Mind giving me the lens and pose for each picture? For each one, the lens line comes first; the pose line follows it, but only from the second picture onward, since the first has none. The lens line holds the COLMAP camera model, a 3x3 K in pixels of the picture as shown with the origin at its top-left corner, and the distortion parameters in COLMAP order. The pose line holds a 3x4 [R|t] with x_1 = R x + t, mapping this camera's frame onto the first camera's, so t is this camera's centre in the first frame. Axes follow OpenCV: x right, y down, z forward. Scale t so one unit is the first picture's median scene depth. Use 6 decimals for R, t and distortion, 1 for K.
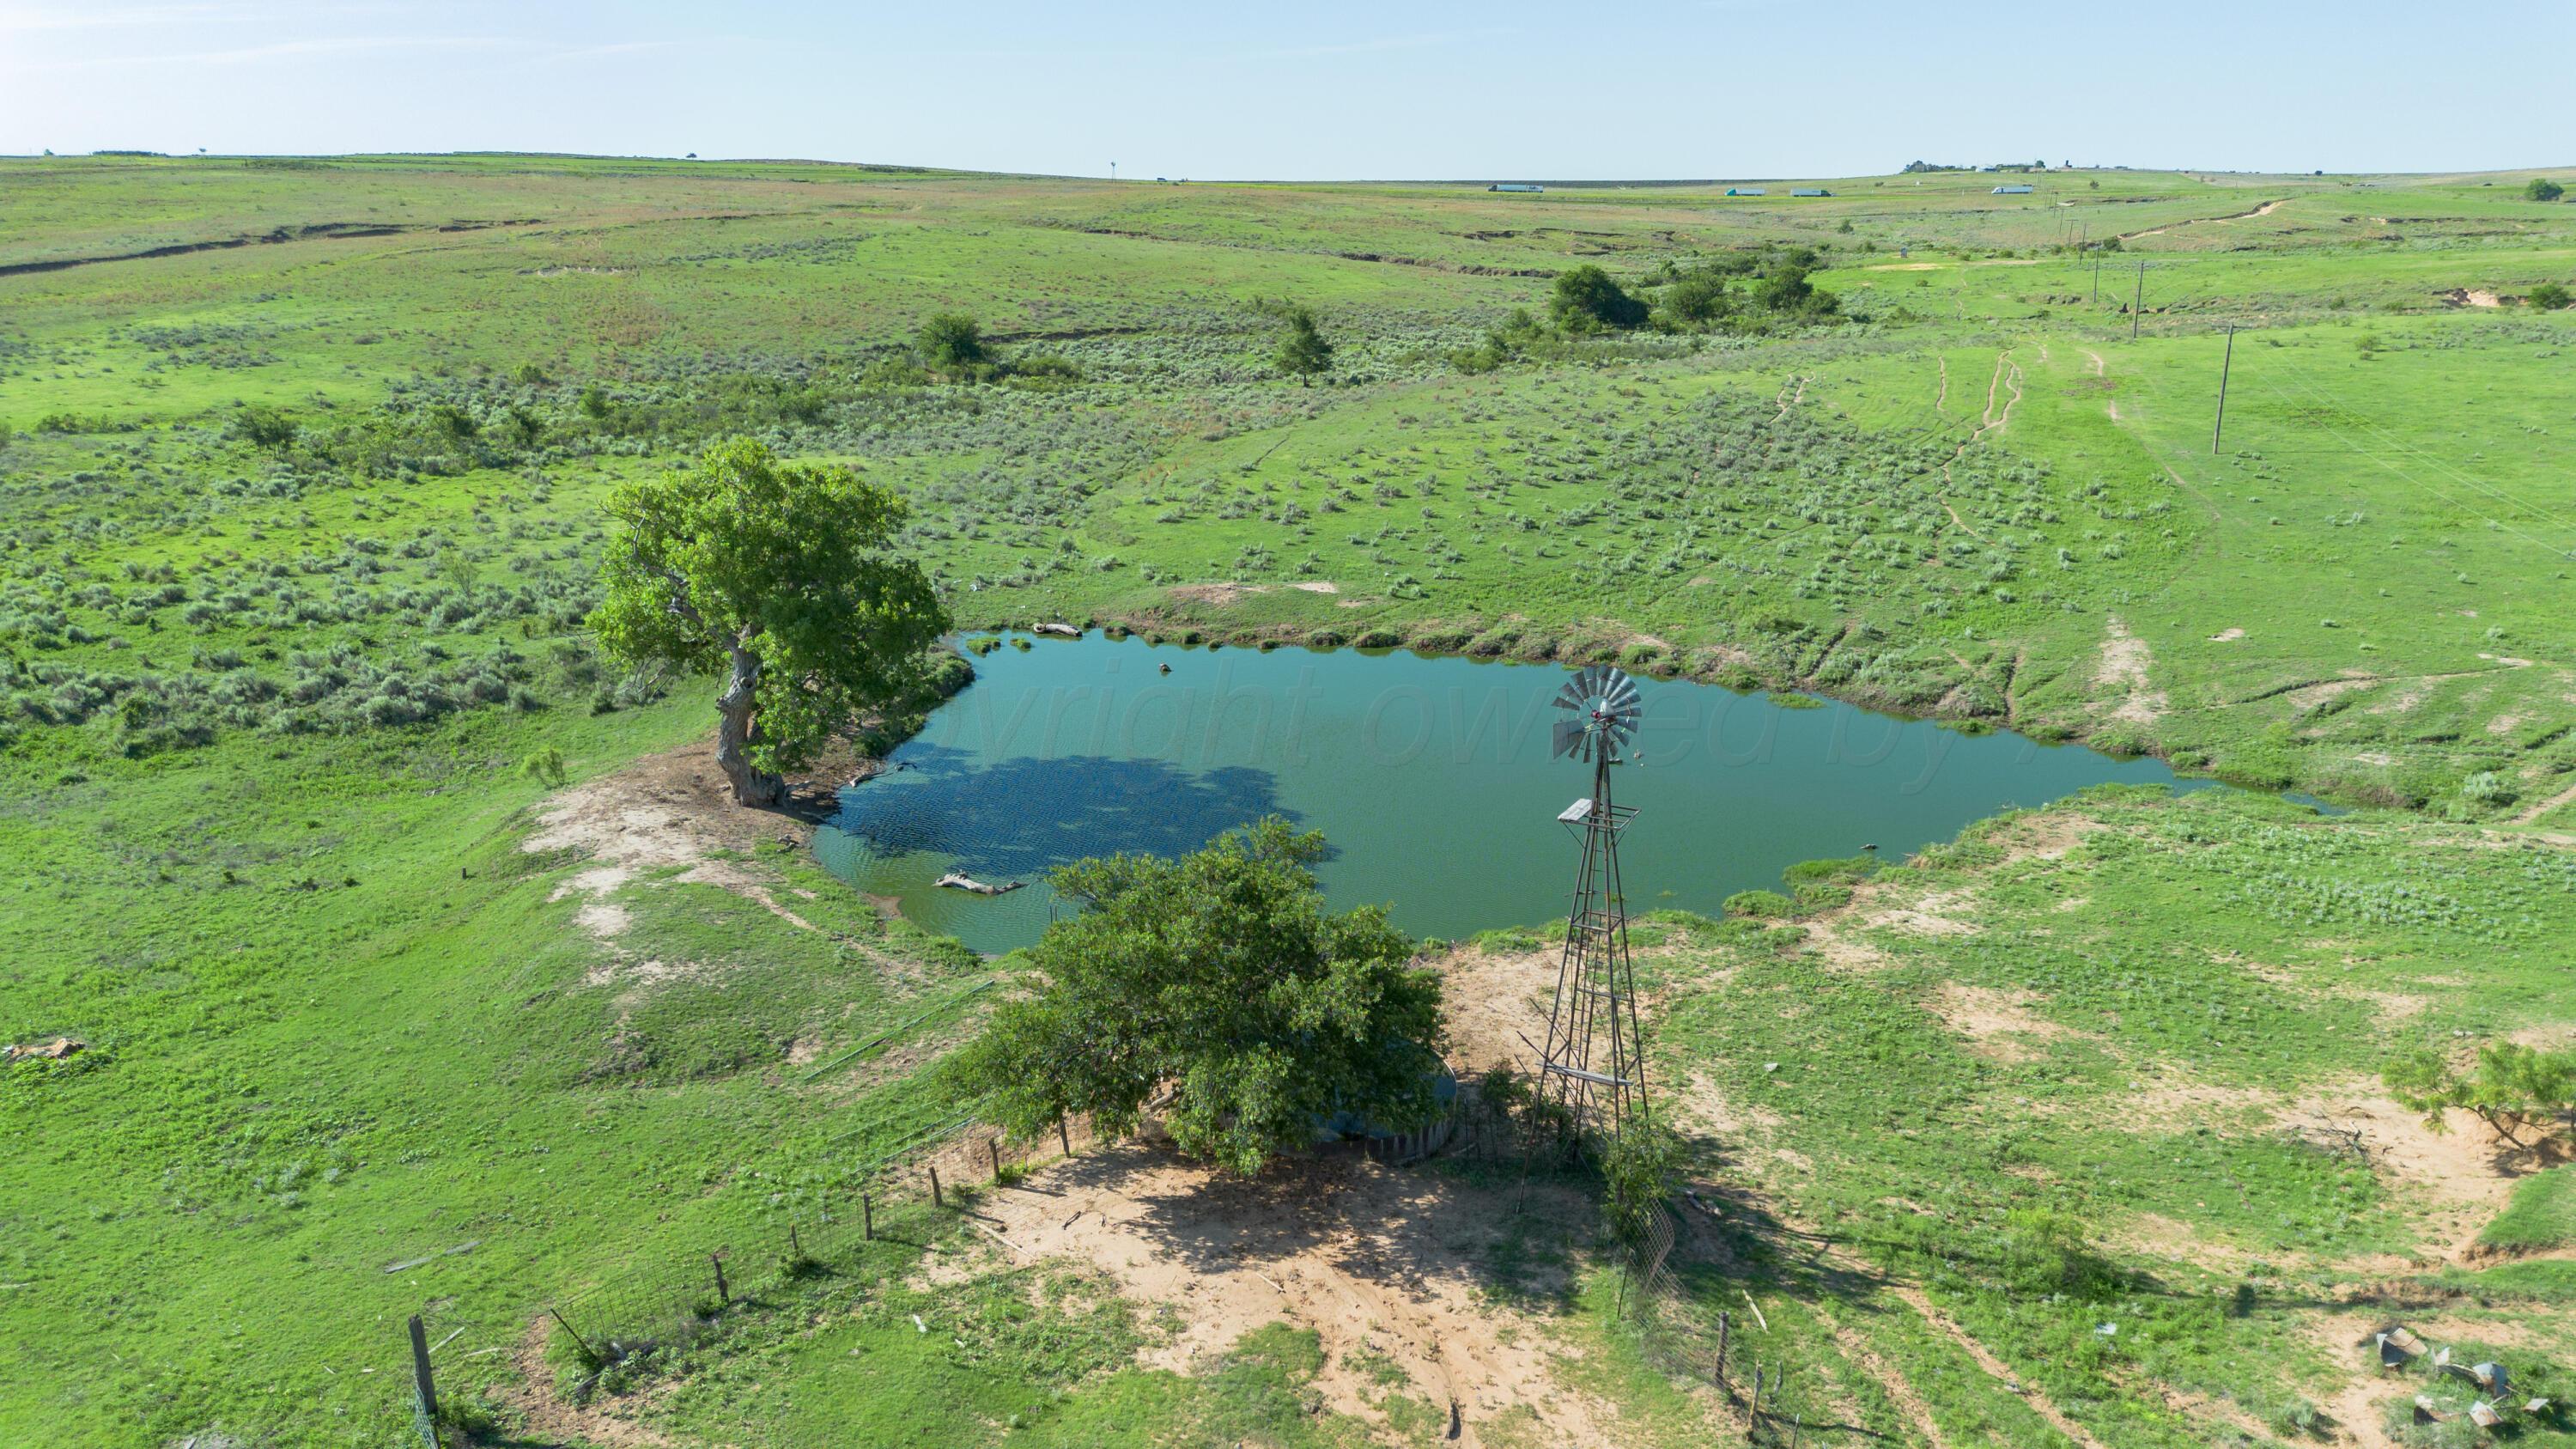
lens RADIAL K [[1822.8, 0, 1300.8], [0, 1822.8, 728.0], [0, 0, 1]] dist [0.066731, -0.063944]
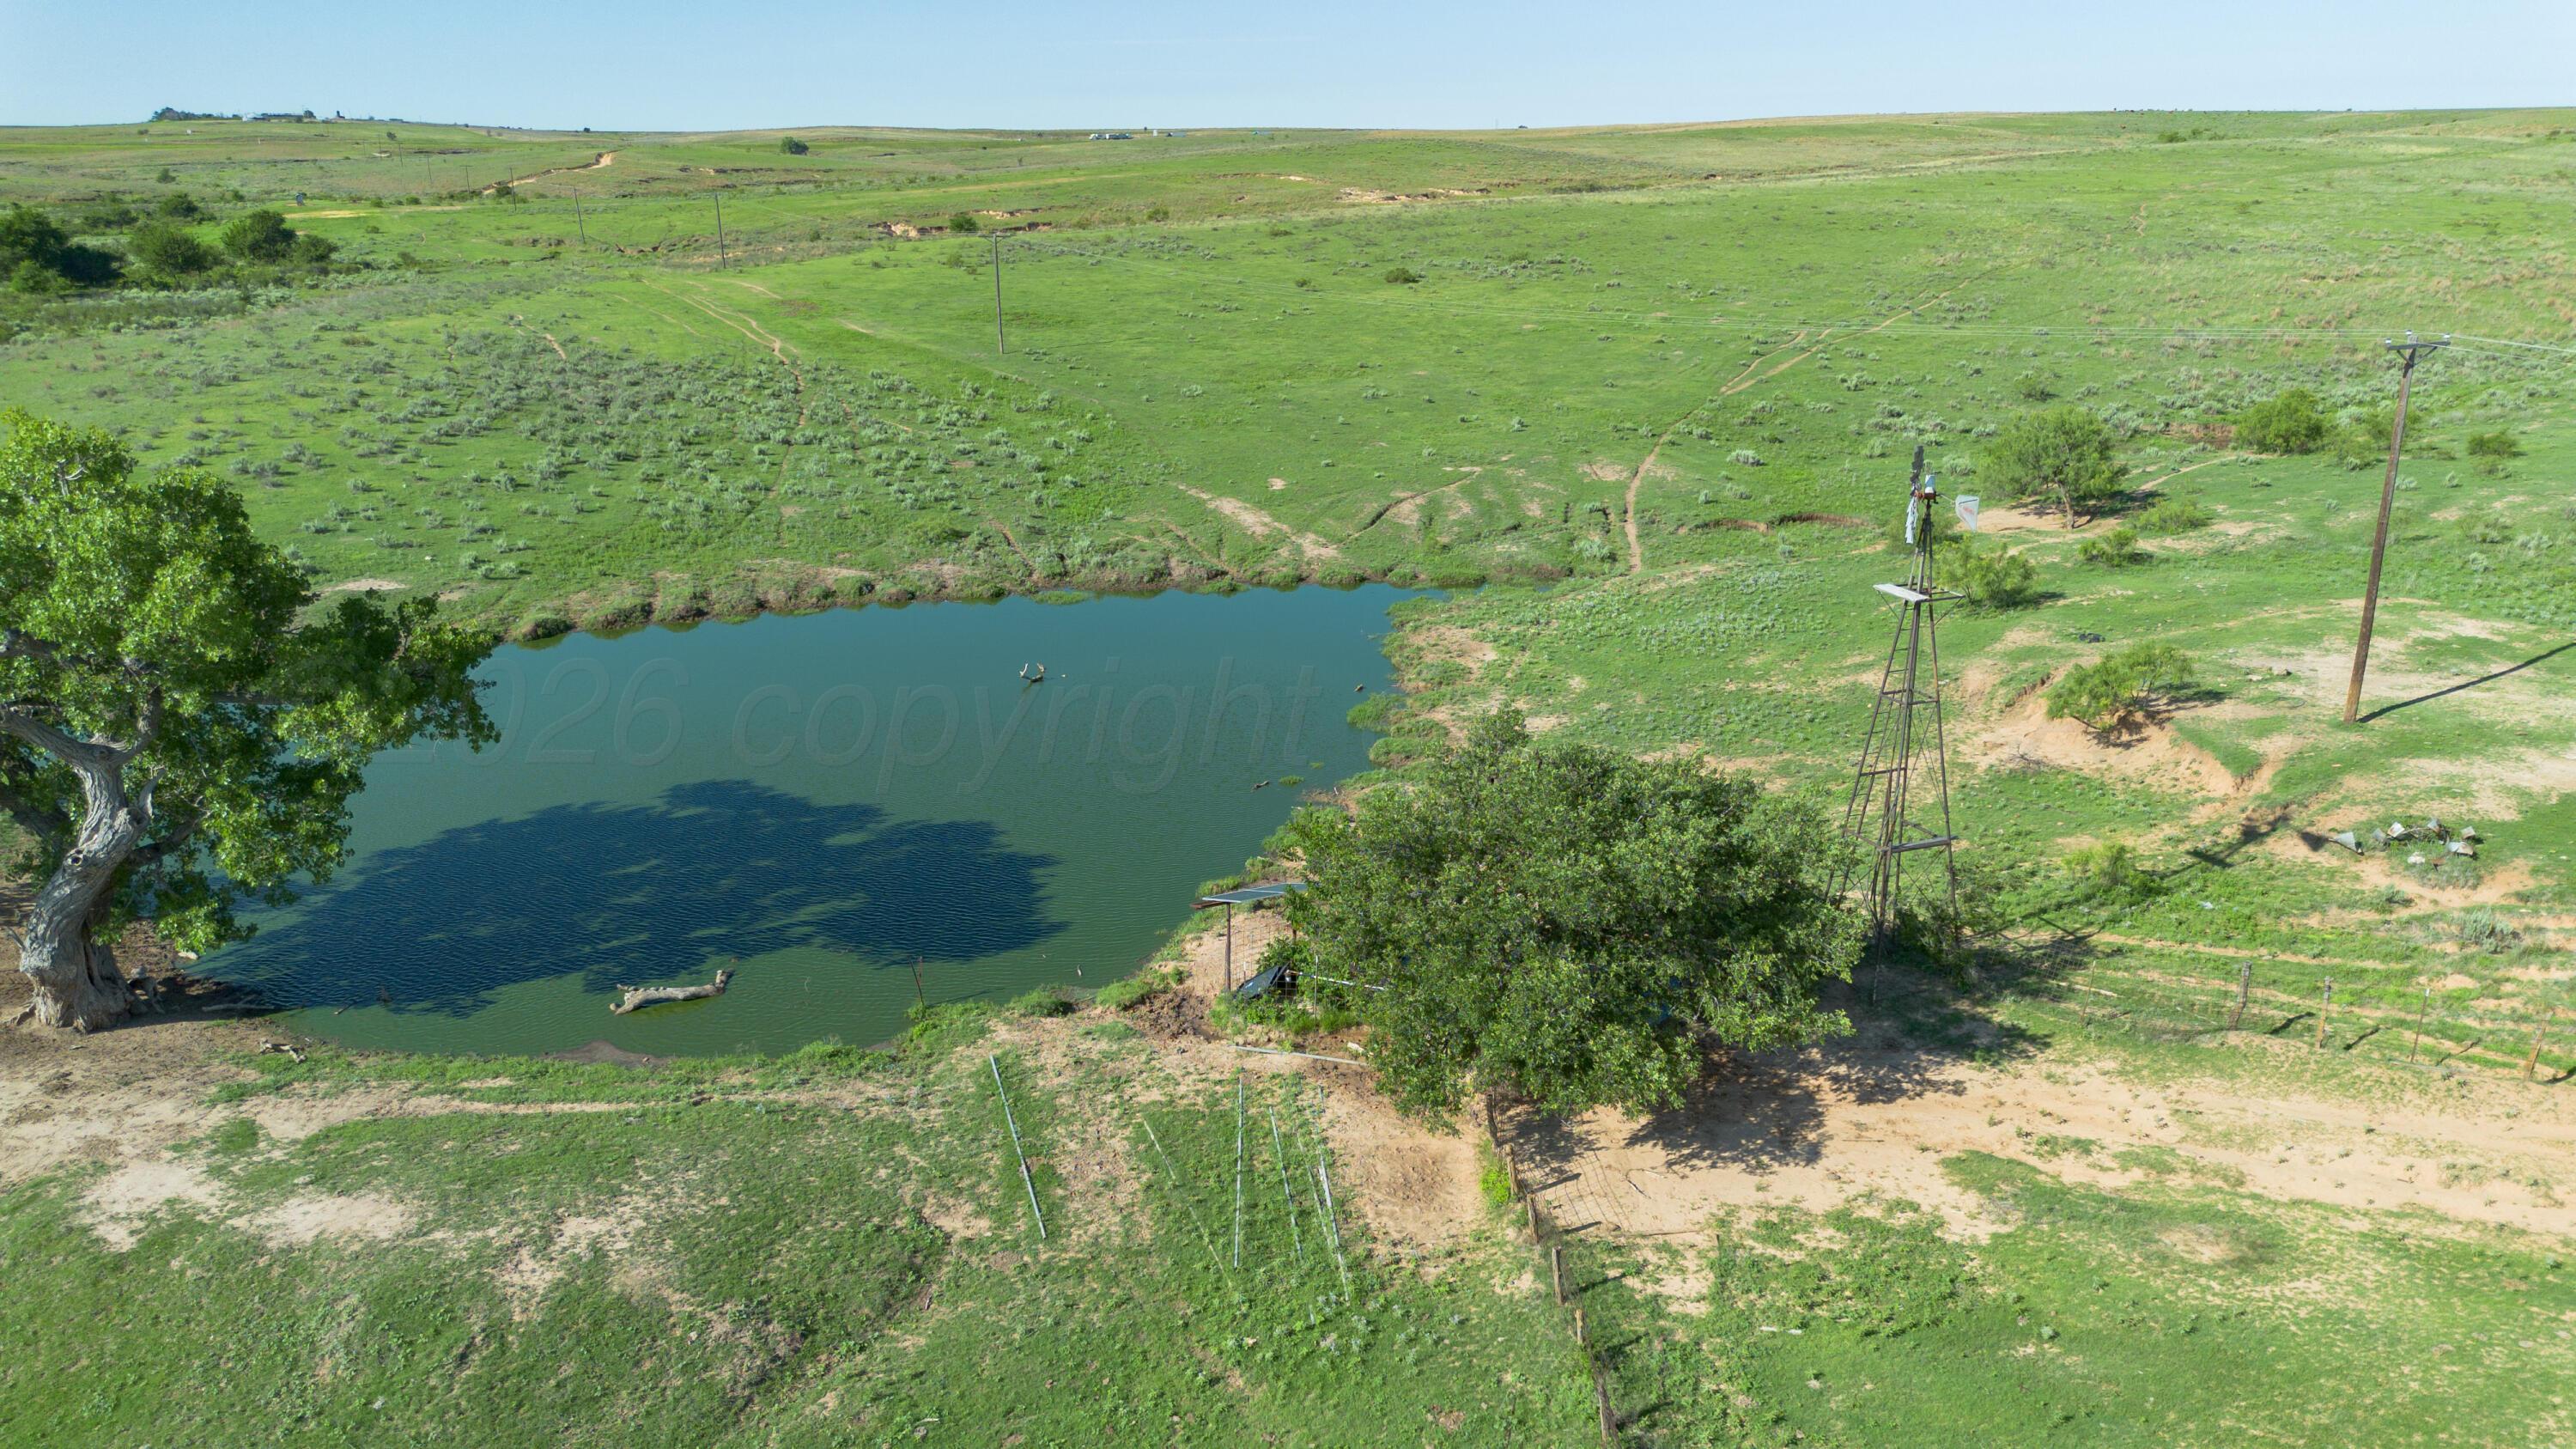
lens RADIAL K [[1822.8, 0, 1282.4], [0, 1822.8, 726.1], [0, 0, 1]] dist [0.066731, -0.063944]
pose [[0.655153, -0.226031, 0.720892, -0.413433], [0.212108, 0.970849, 0.111637, -0.034935], [-0.725110, 0.079768, 0.683997, 0.272316]]
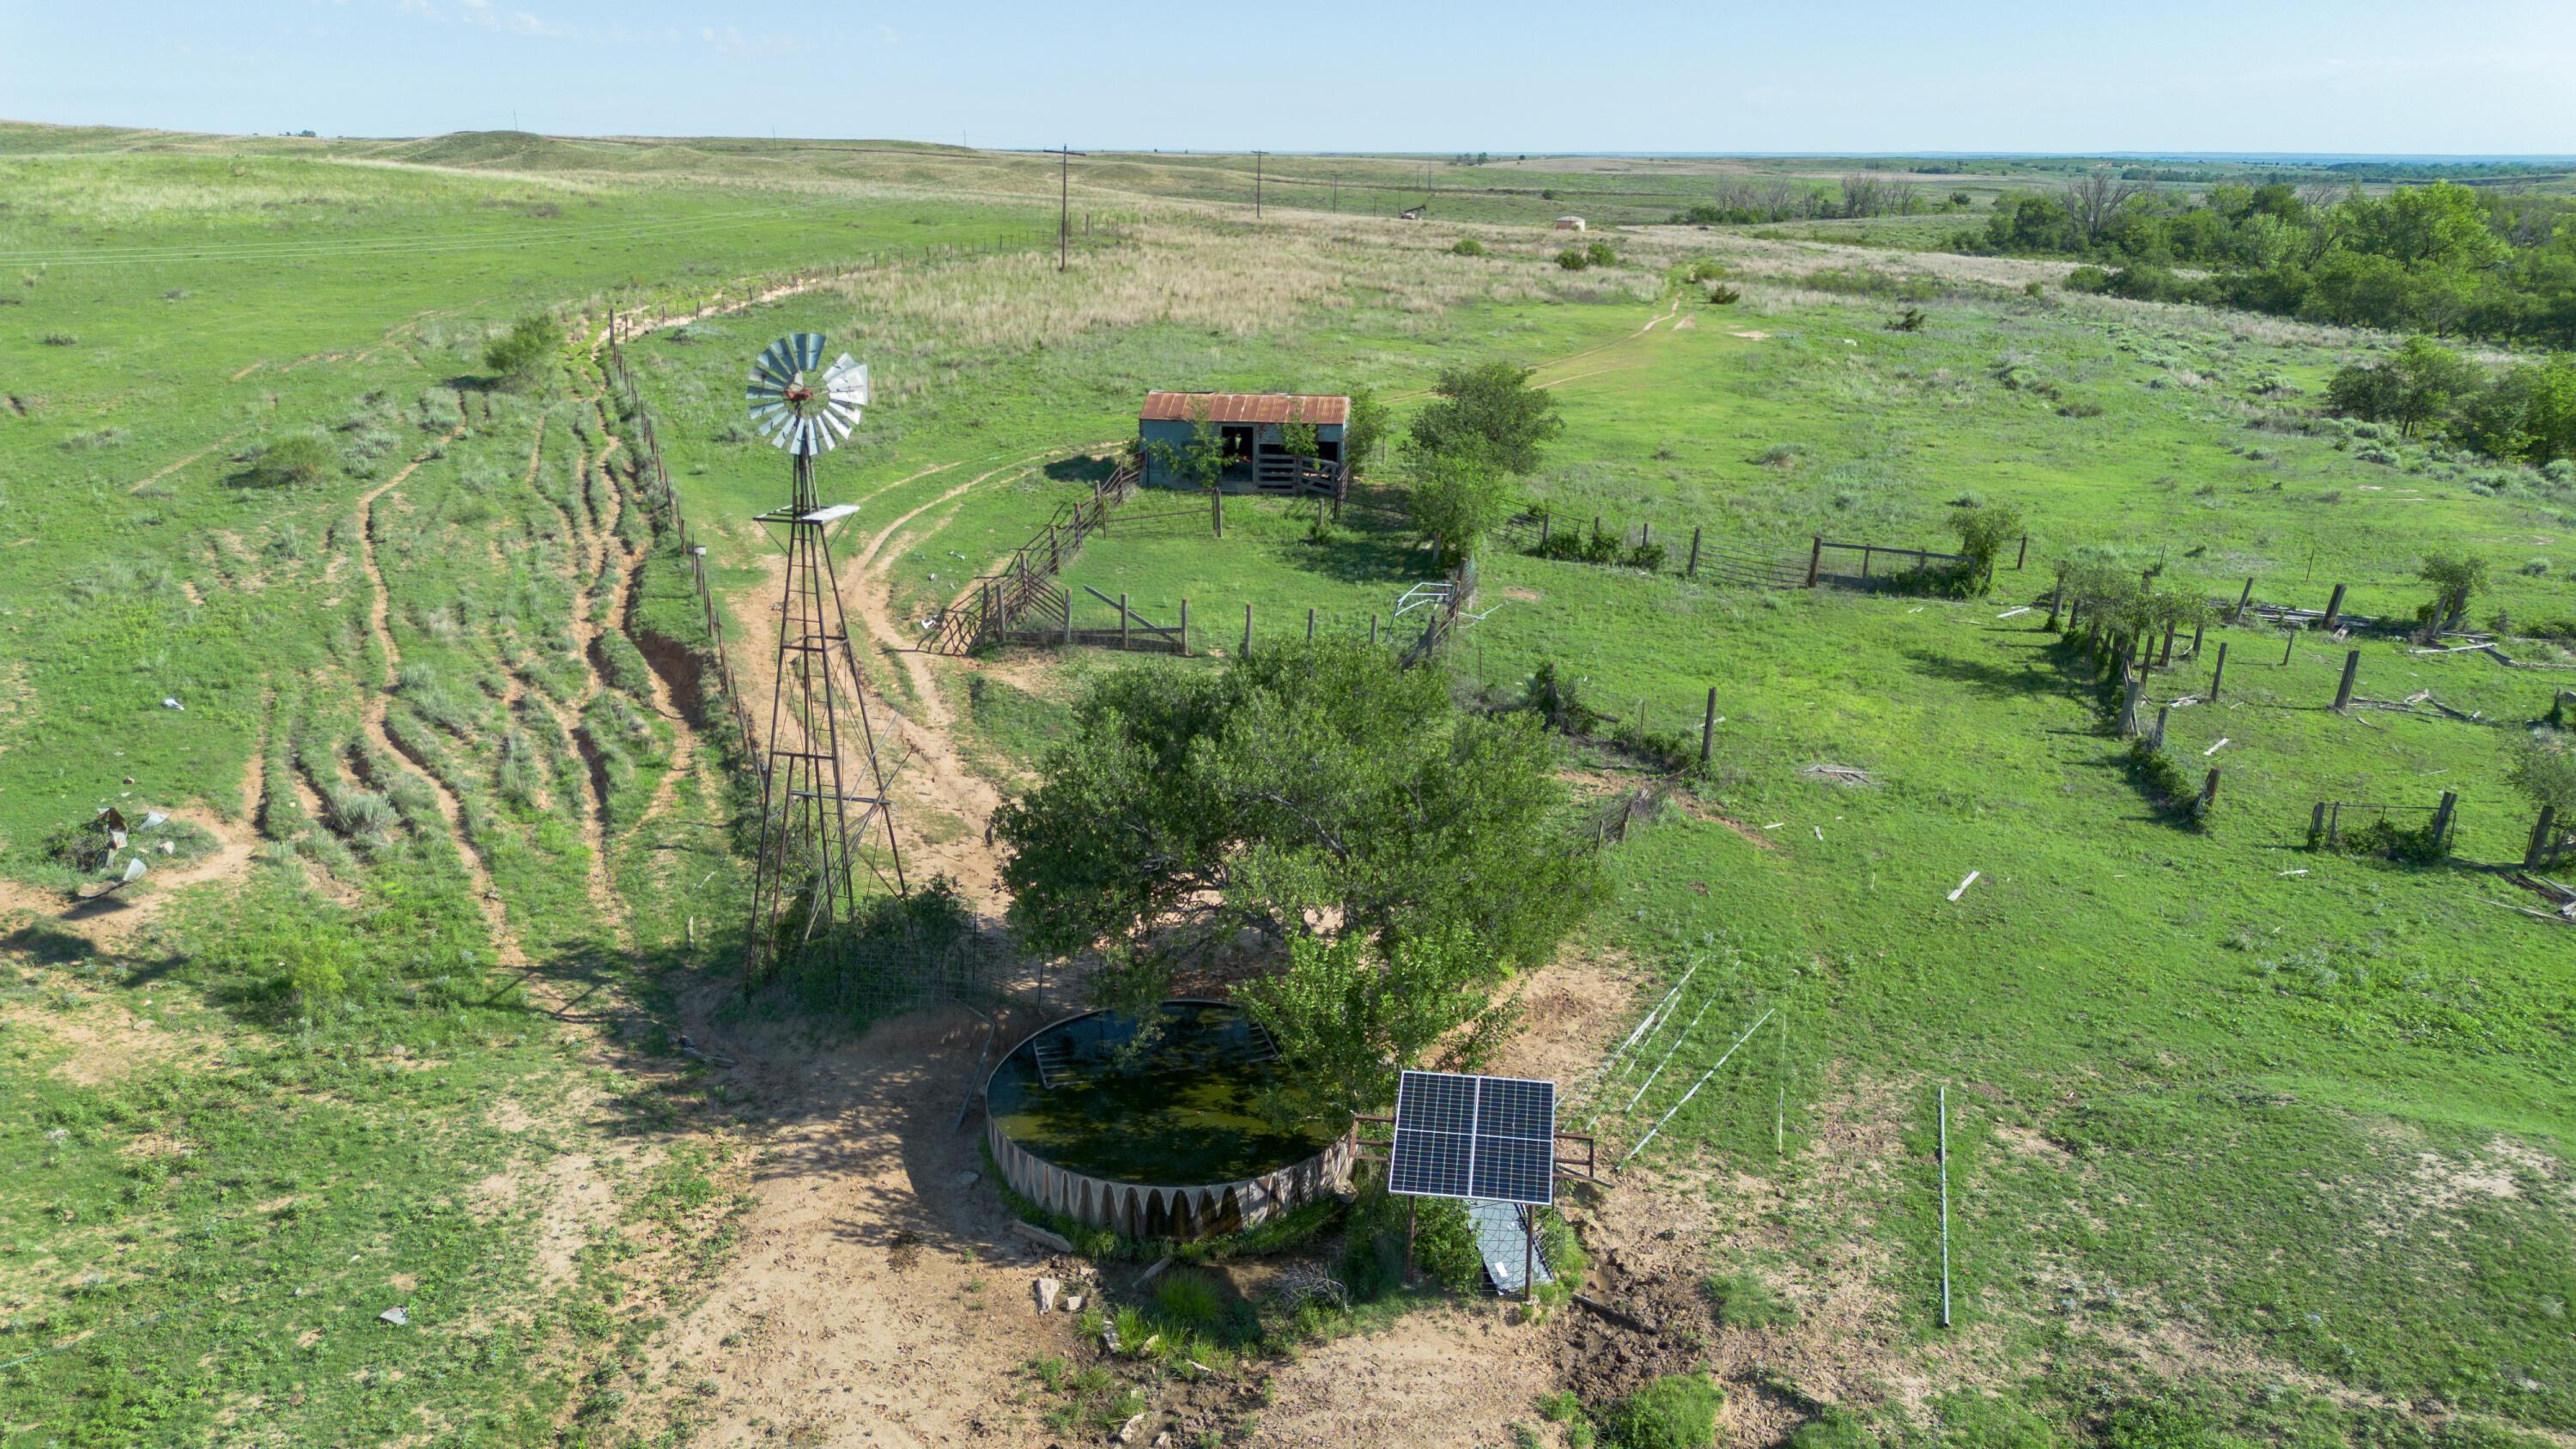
lens RADIAL K [[1822.8, 0, 1298.7], [0, 1822.8, 730.1], [0, 0, 1]] dist [0.066731, -0.063944]
pose [[-0.967143, 0.064482, -0.245920, 0.077880], [-0.077143, 0.847265, 0.525539, -0.164695], [0.242247, 0.527243, -0.814452, 0.885391]]
